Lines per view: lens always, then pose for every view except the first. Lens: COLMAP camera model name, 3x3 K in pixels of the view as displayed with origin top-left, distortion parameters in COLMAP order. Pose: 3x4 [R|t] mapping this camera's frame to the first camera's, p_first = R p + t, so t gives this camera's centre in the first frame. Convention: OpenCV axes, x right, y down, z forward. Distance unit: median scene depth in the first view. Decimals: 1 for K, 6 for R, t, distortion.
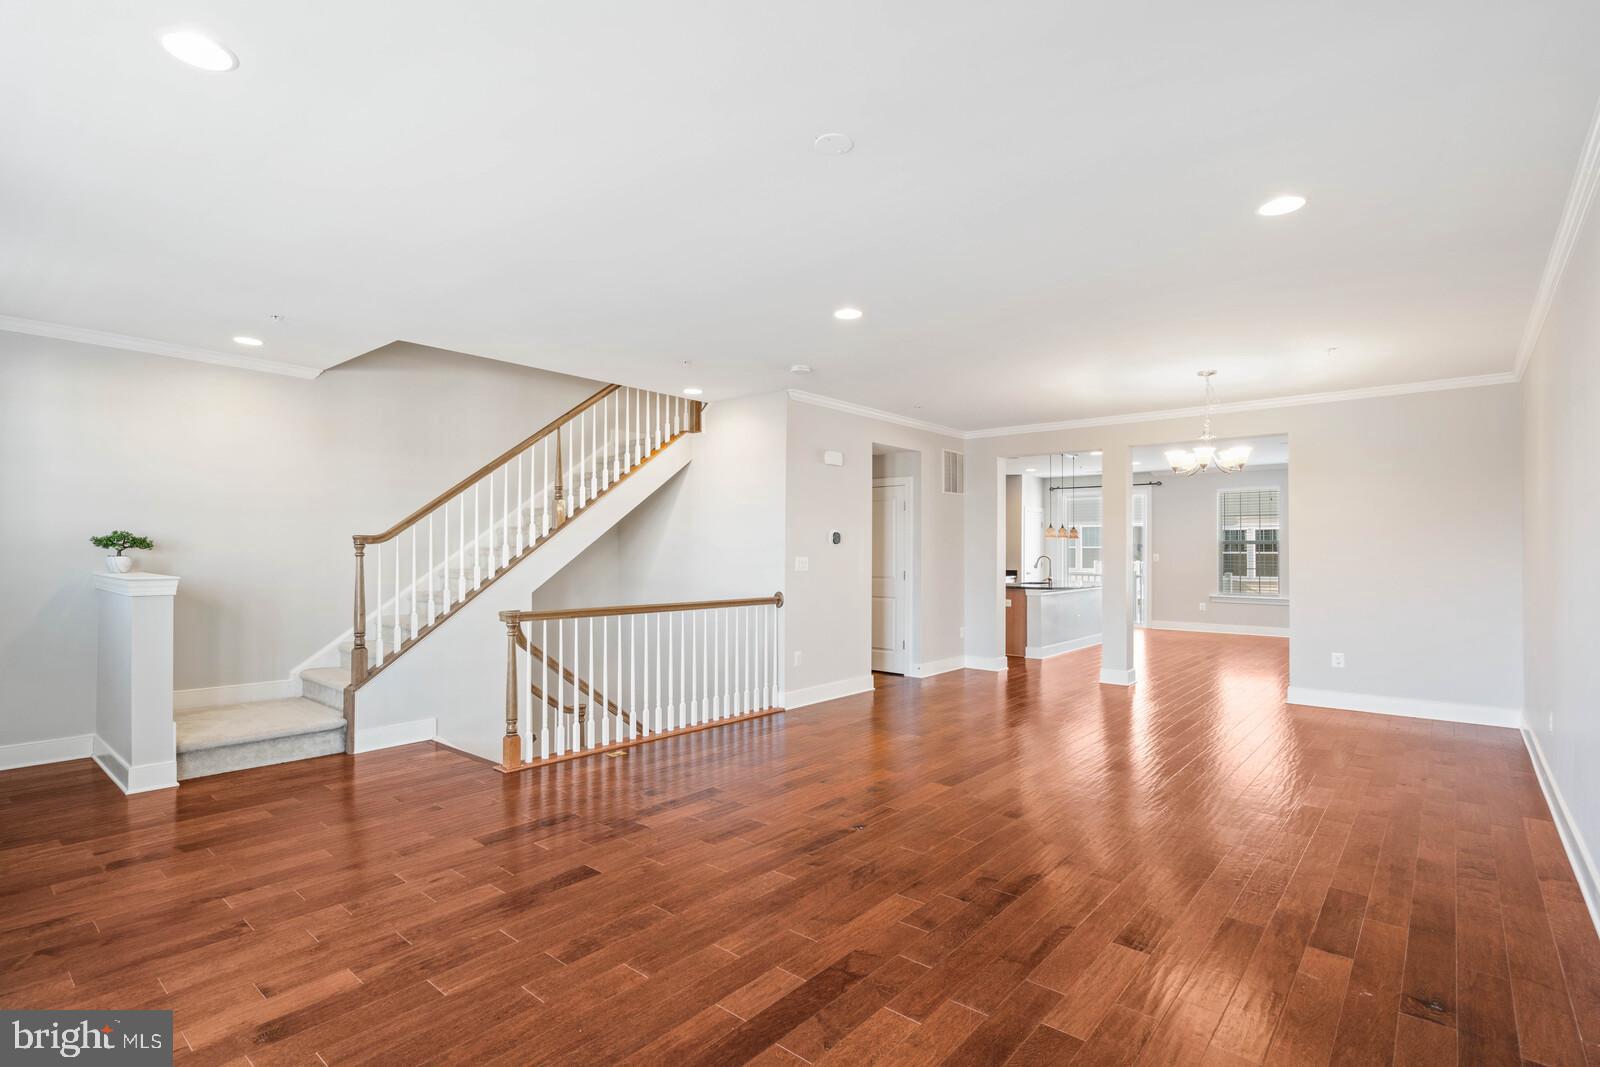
lens RADIAL K [[775.1, 0, 800.0], [0, 775.1, 533.5], [0, 0, 1]] dist [-0.000218, -0.000269]
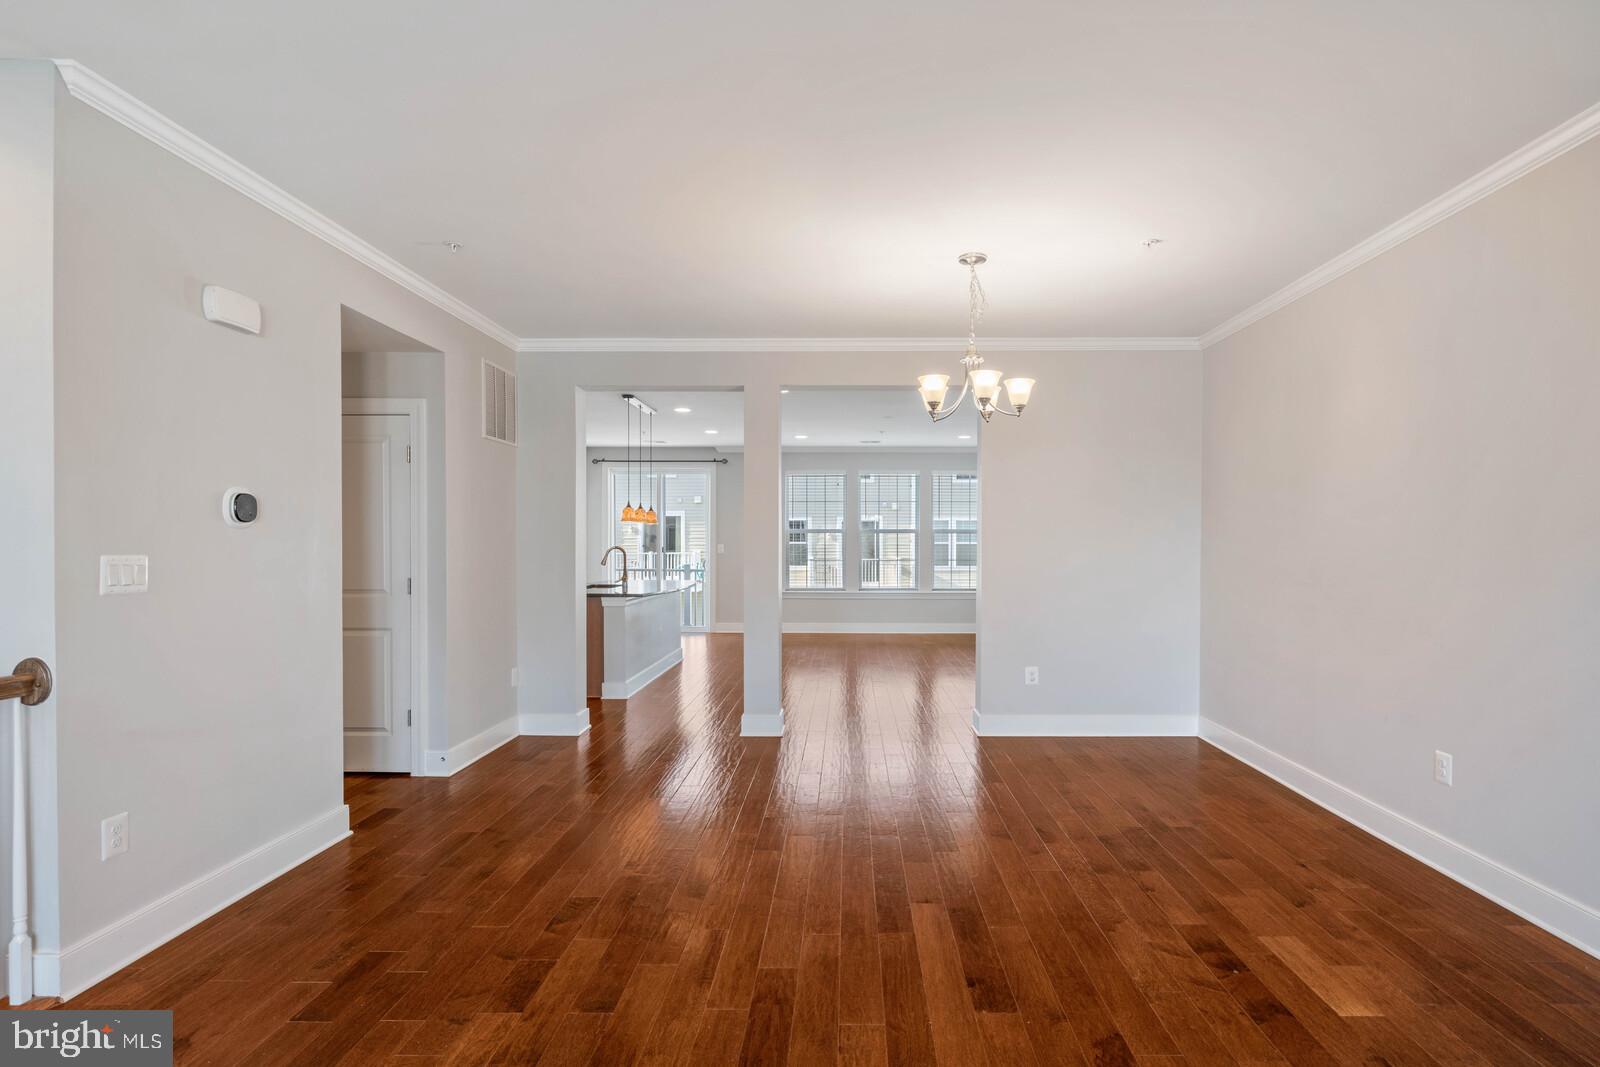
lens RADIAL K [[785.5, 0, 846.0], [0, 785.5, 552.4], [0, 0, 1]] dist [-0.000591, 0.000718]
pose [[0.768272, -0.008898, 0.640062, 0.032596], [-0.014455, 0.999407, 0.031244, 0.015928], [-0.639961, -0.033256, 0.767688, 0.625789]]
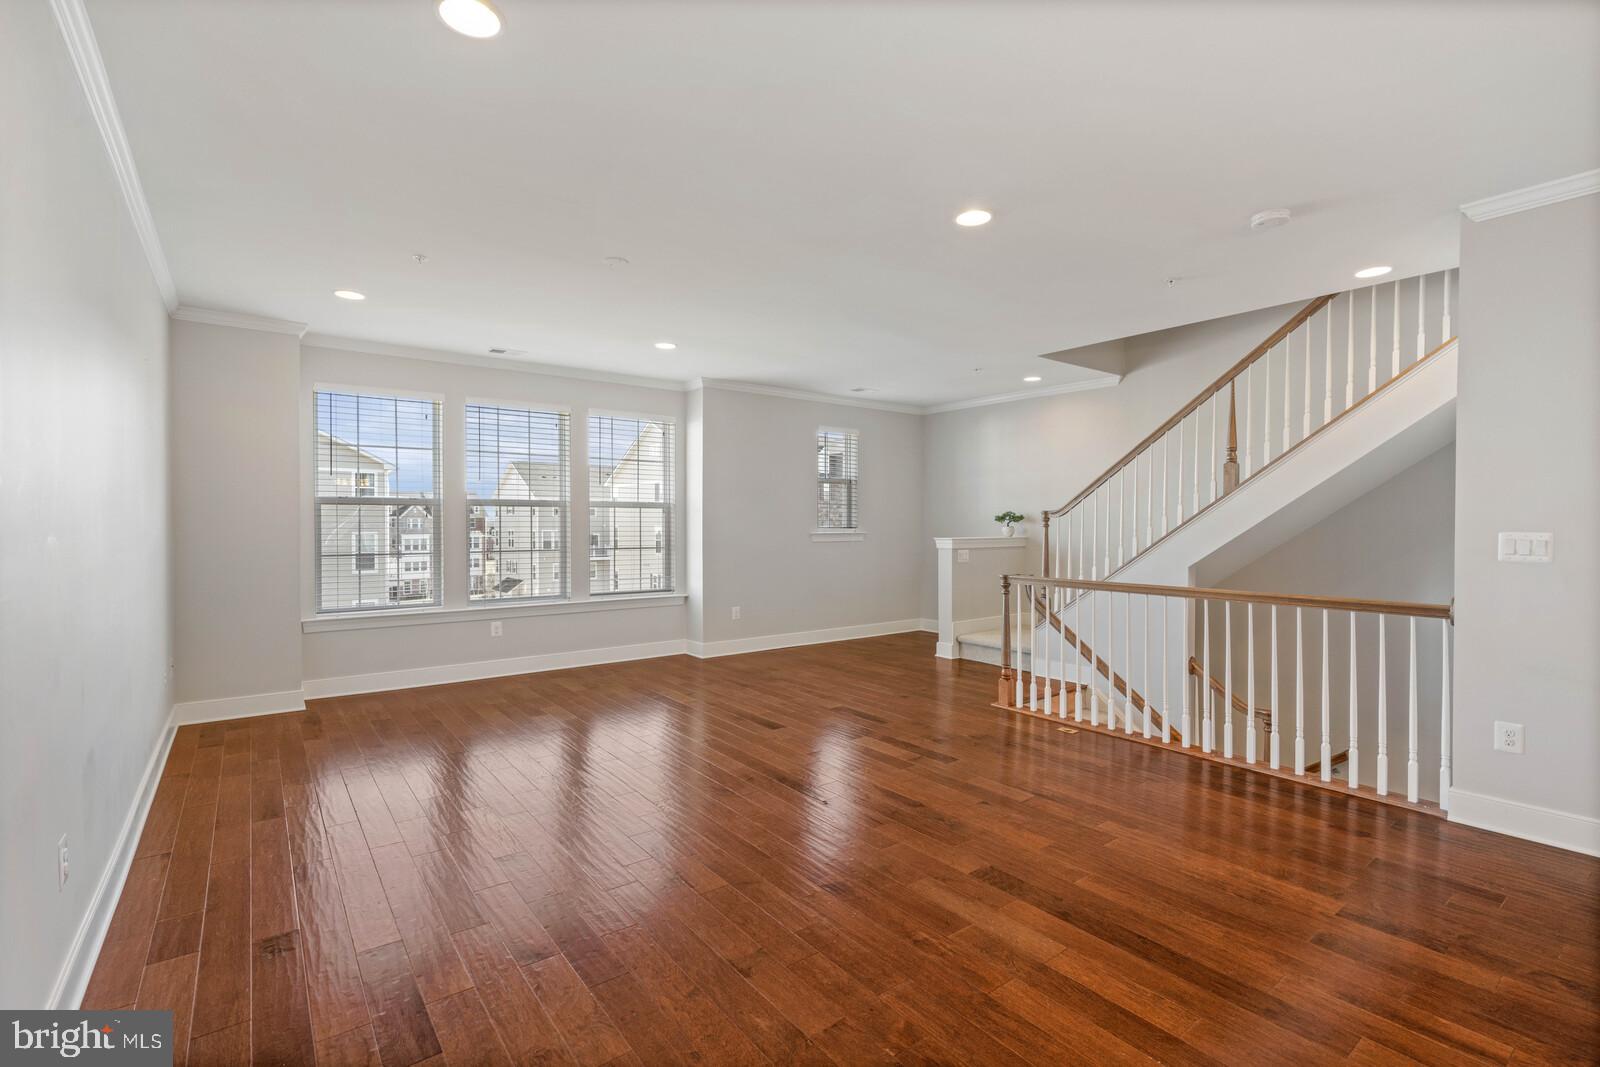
lens RADIAL K [[727.7, 0, 793.7], [0, 727.7, 538.4], [0, 0, 1]] dist [-0.001120, 0.000572]
pose [[-0.218375, 0.016935, -0.975718, 0.684184], [0.022300, 0.999675, 0.012360, 0.022870], [0.975610, -0.019060, -0.218682, 0.816283]]
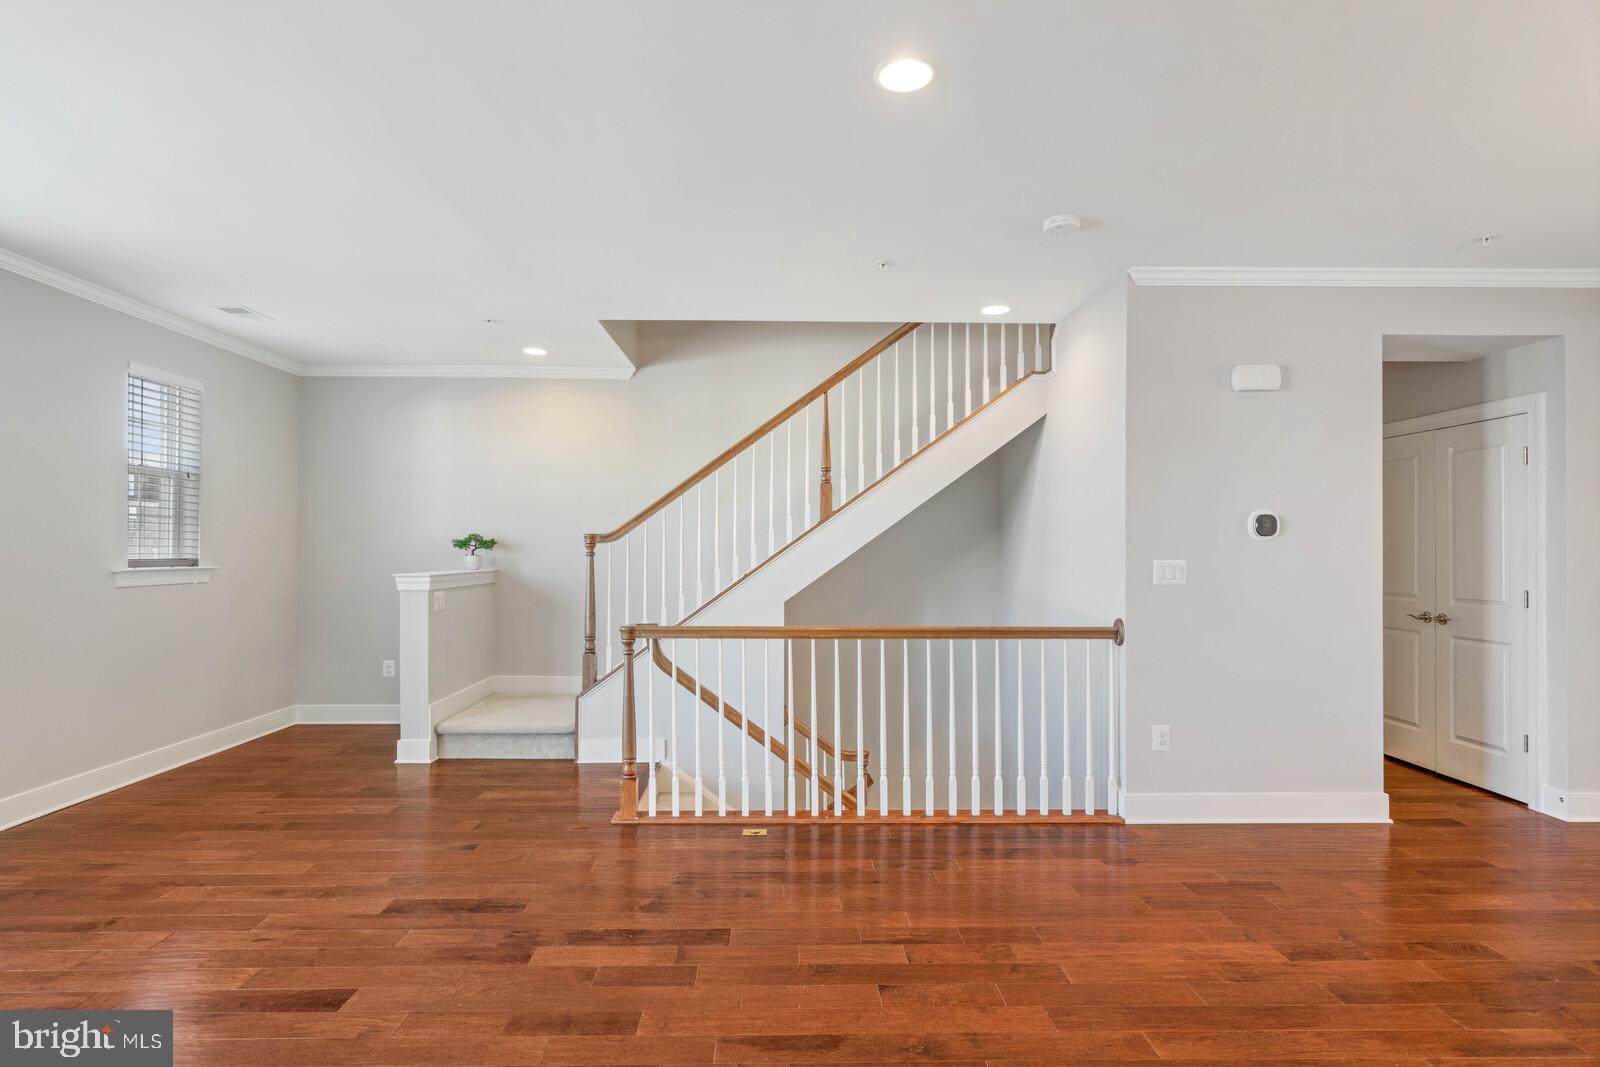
lens RADIAL K [[831.6, 0, 794.7], [0, 831.6, 545.5], [0, 0, 1]] dist [-0.000009, 0.001797]
pose [[0.661870, -0.006540, -0.749590, 0.346050], [0.018229, 0.999807, 0.007372, 0.012836], [0.749397, -0.018544, 0.661861, 0.490405]]
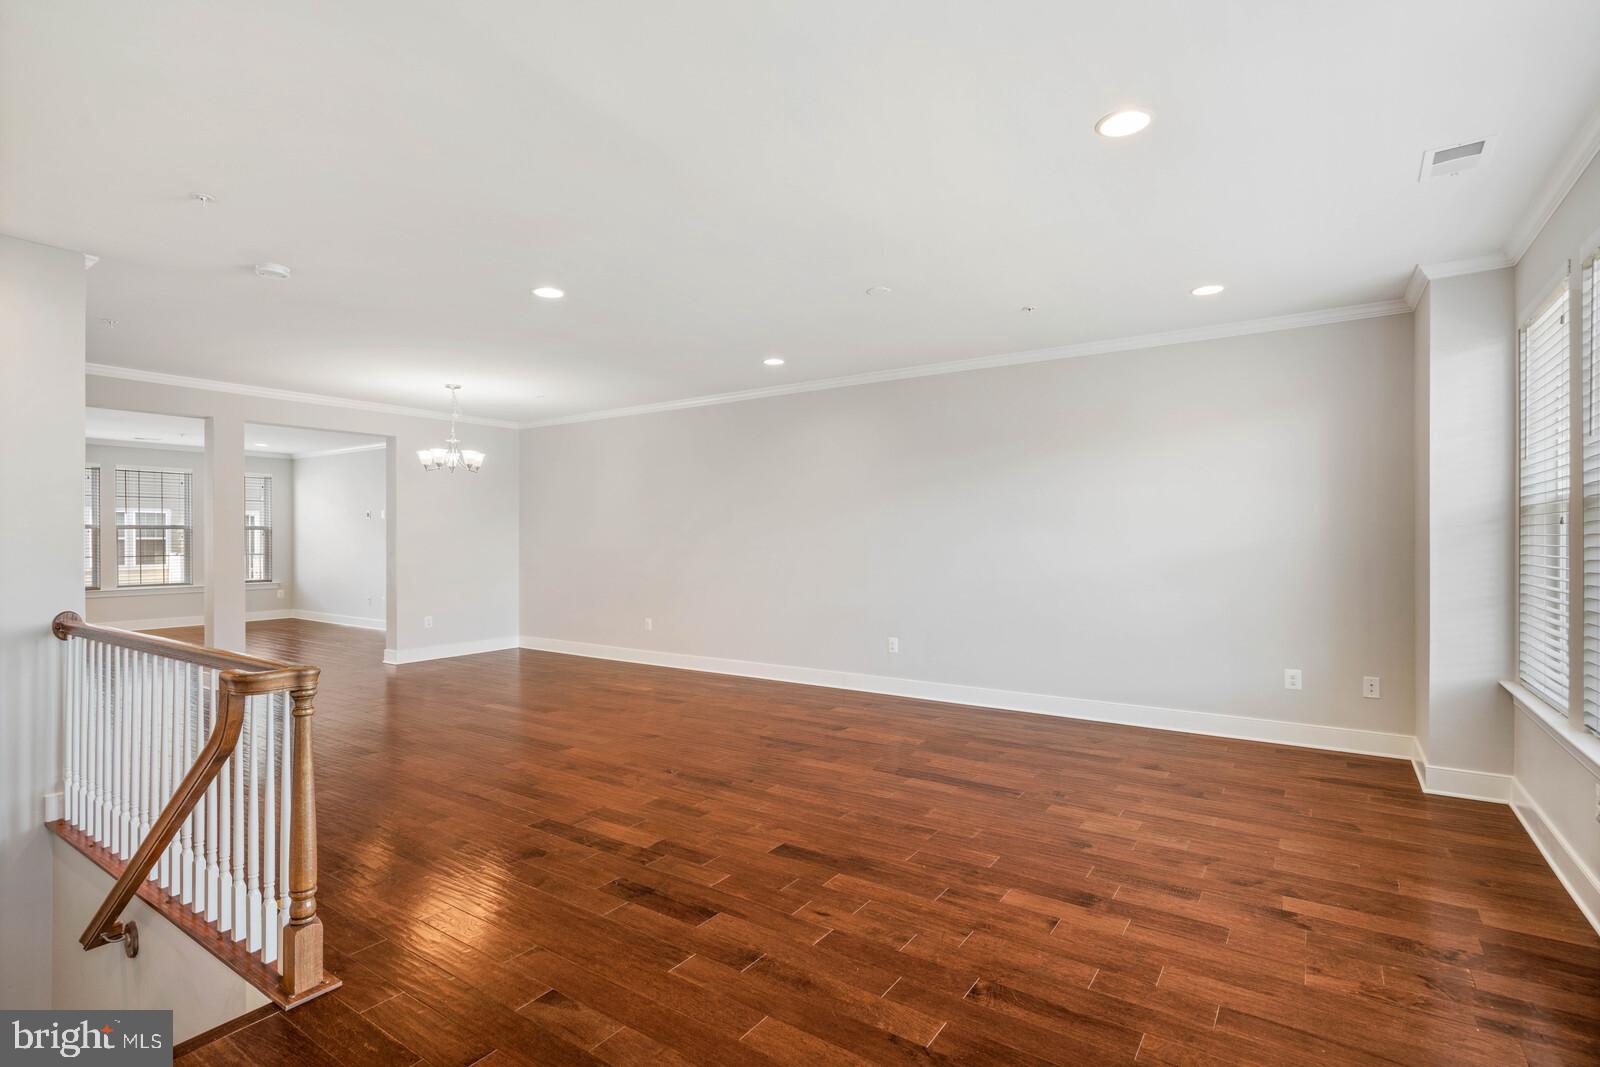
lens RADIAL K [[764.7, 0, 796.1], [0, 764.7, 530.7], [0, 0, 1]] dist [-0.001795, 0.000854]
pose [[-0.101631, 0.004263, 0.994813, -0.774193], [-0.020853, 0.999762, -0.006415, 0.010673], [-0.994604, -0.021397, -0.101518, 0.655593]]
